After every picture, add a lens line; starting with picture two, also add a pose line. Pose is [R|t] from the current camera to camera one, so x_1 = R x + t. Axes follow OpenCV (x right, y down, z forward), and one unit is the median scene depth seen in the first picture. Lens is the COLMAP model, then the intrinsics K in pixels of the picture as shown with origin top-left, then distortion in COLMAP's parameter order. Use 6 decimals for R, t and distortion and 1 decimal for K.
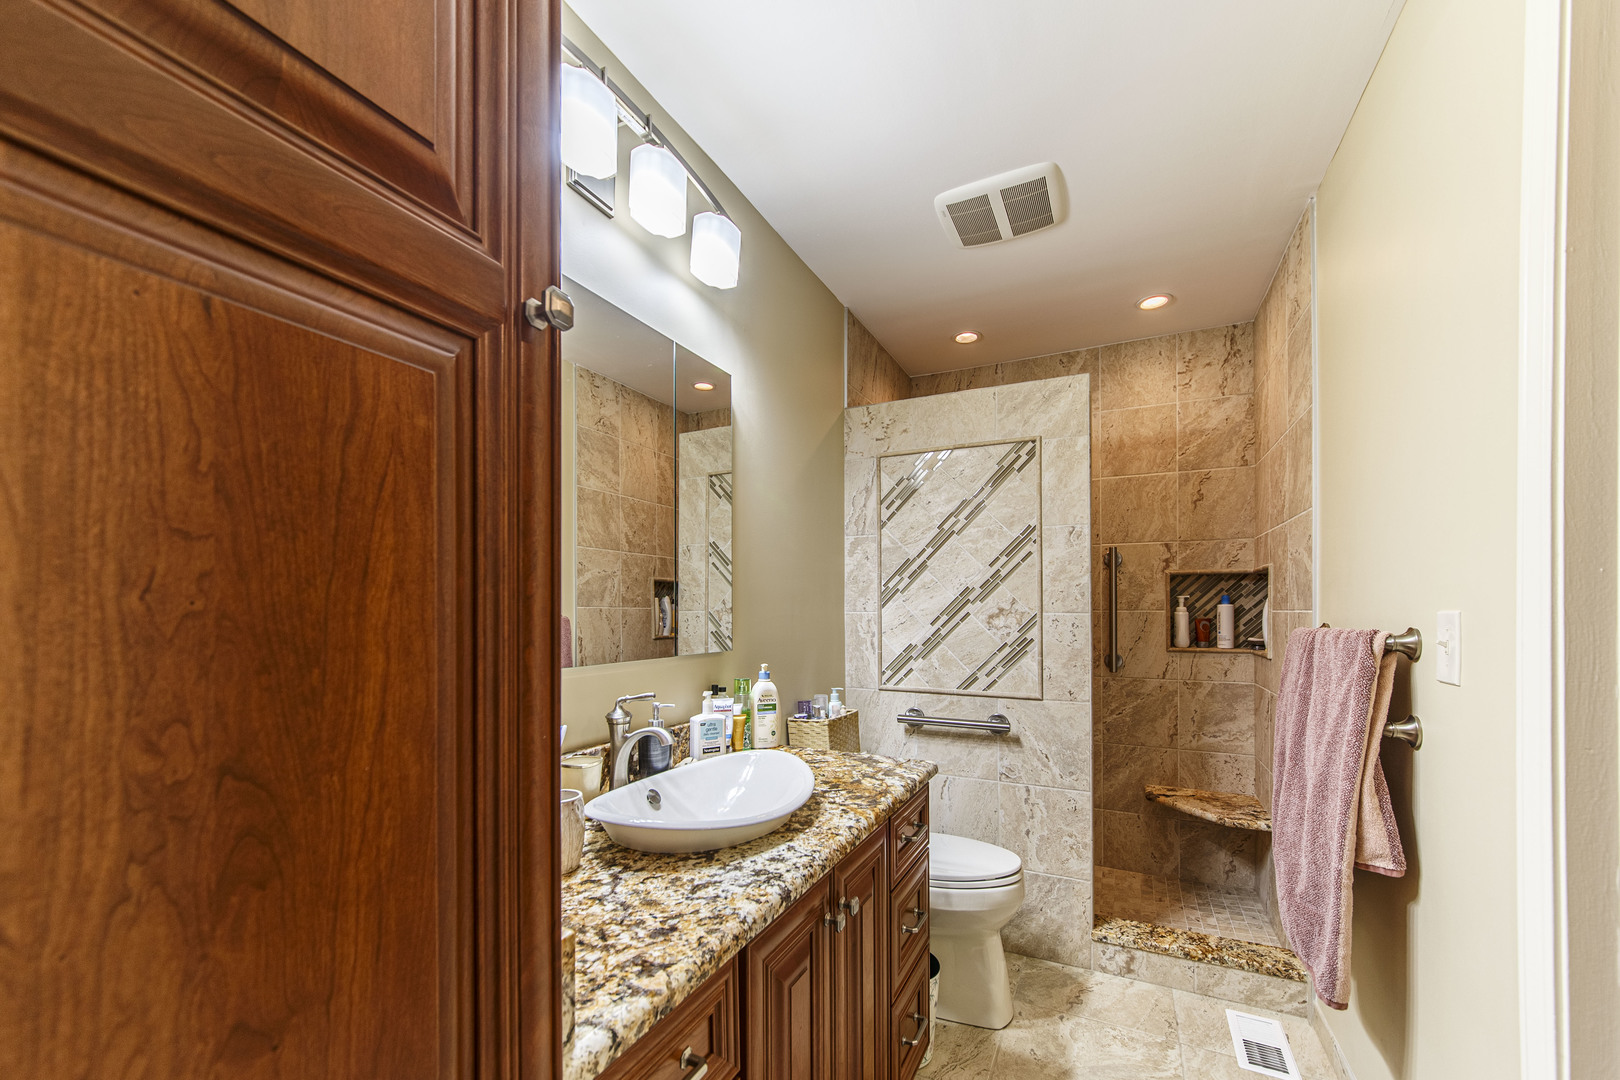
lens RADIAL K [[586.8, 0, 852.7], [0, 586.8, 609.0], [0, 0, 1]] dist [0.000477, 0.000115]
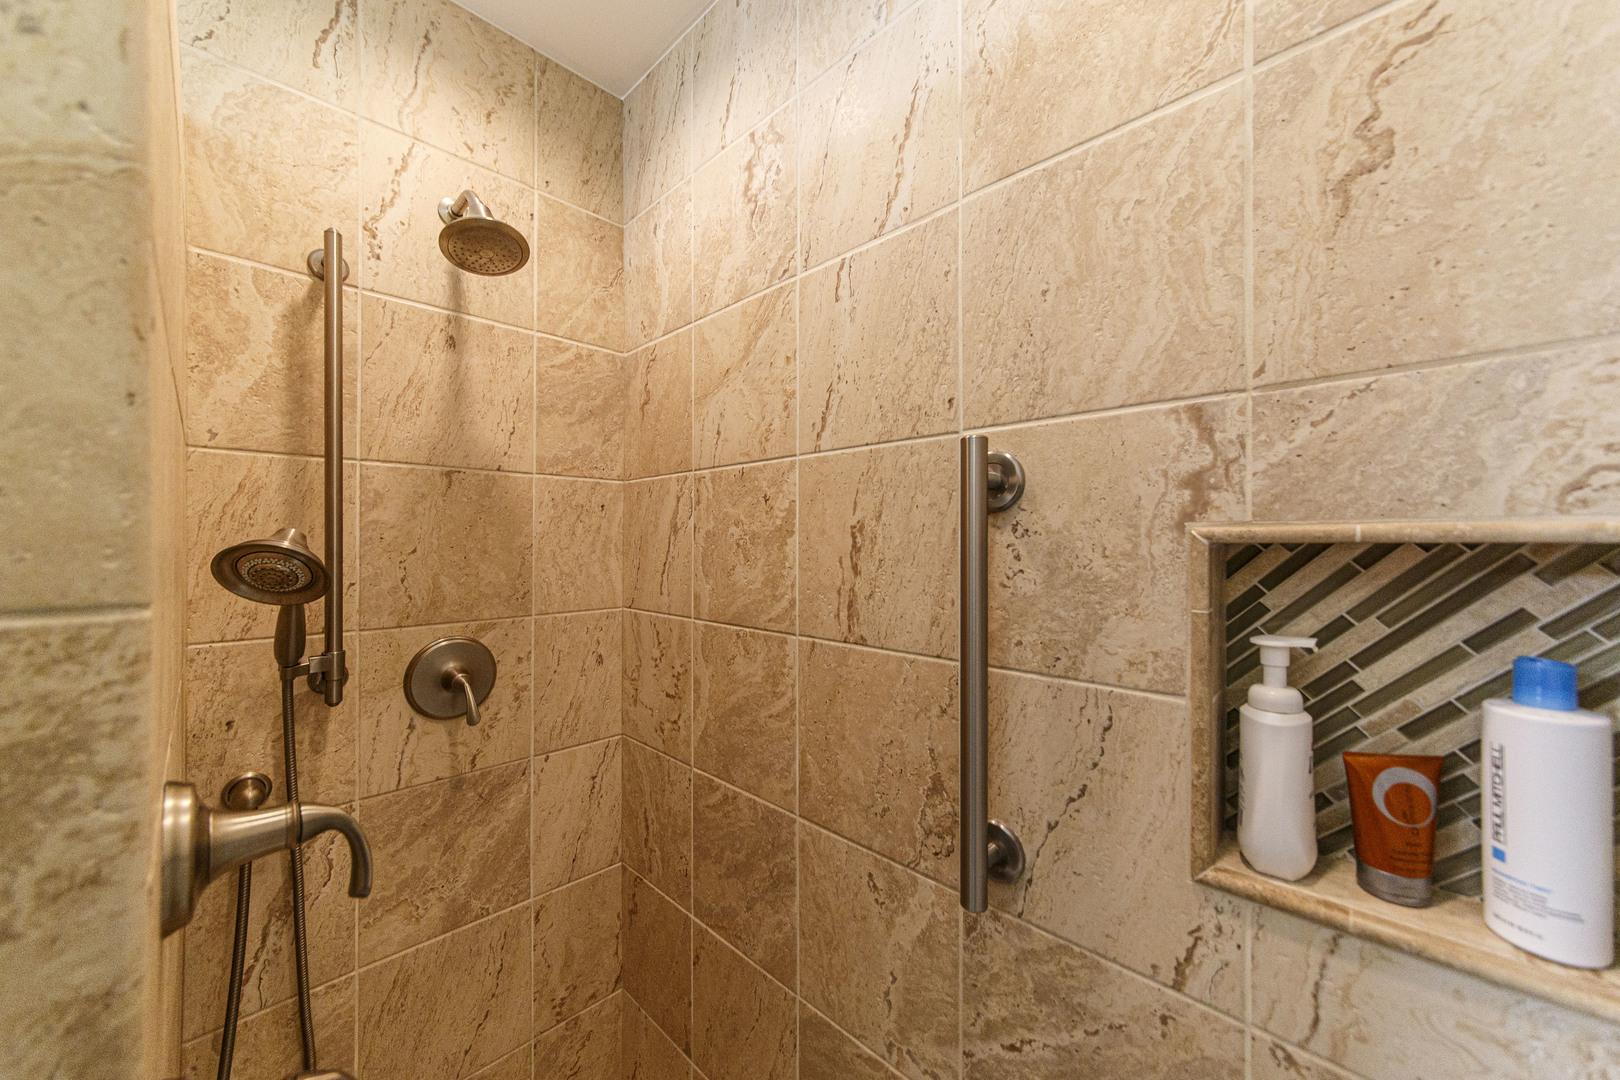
lens RADIAL K [[586.8, 0, 809.4], [0, 586.8, 548.0], [0, 0, 1]] dist [0.000477, 0.000115]
pose [[0.948631, 0.003234, -0.316367, 0.470565], [-0.000217, 0.999954, 0.009571, -0.059654], [0.316383, -0.009011, 0.948589, 0.745330]]
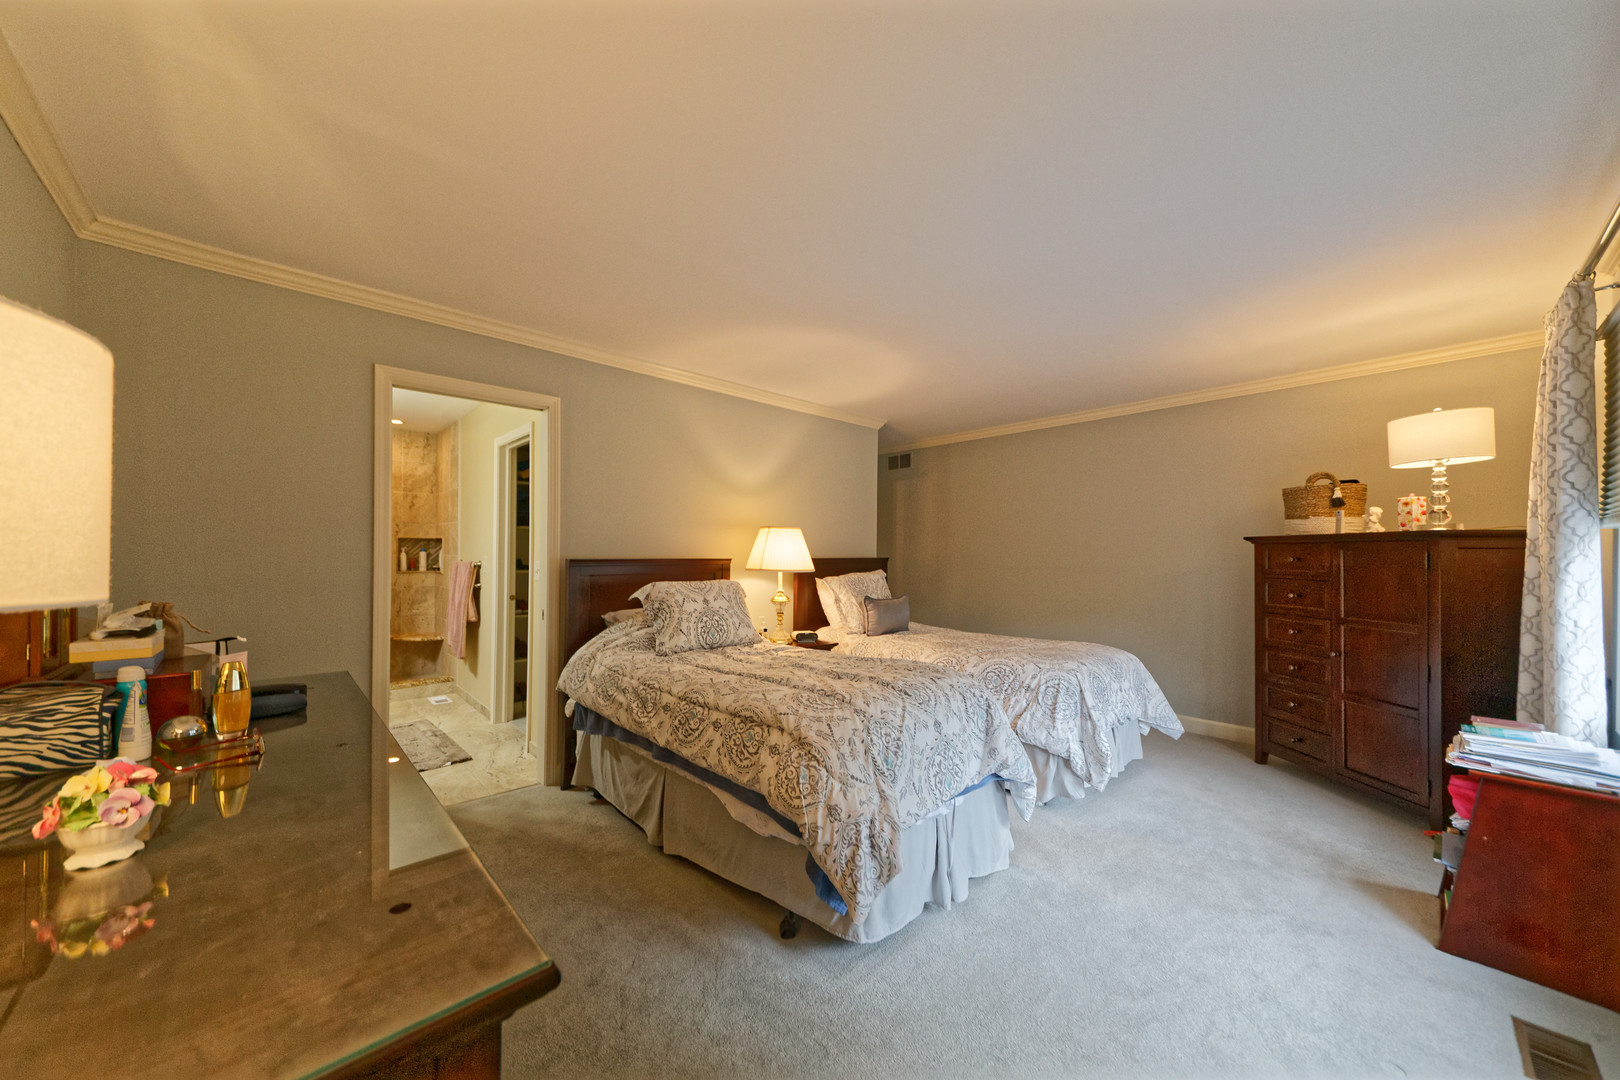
lens RADIAL K [[586.8, 0, 810.1], [0, 586.8, 546.5], [0, 0, 1]] dist [0.000477, 0.000115]
pose [[0.358491, 0.007918, 0.933500, -0.965816], [-0.007863, 0.999954, -0.005463, -0.027895], [-0.933500, -0.005382, 0.358536, -1.237957]]
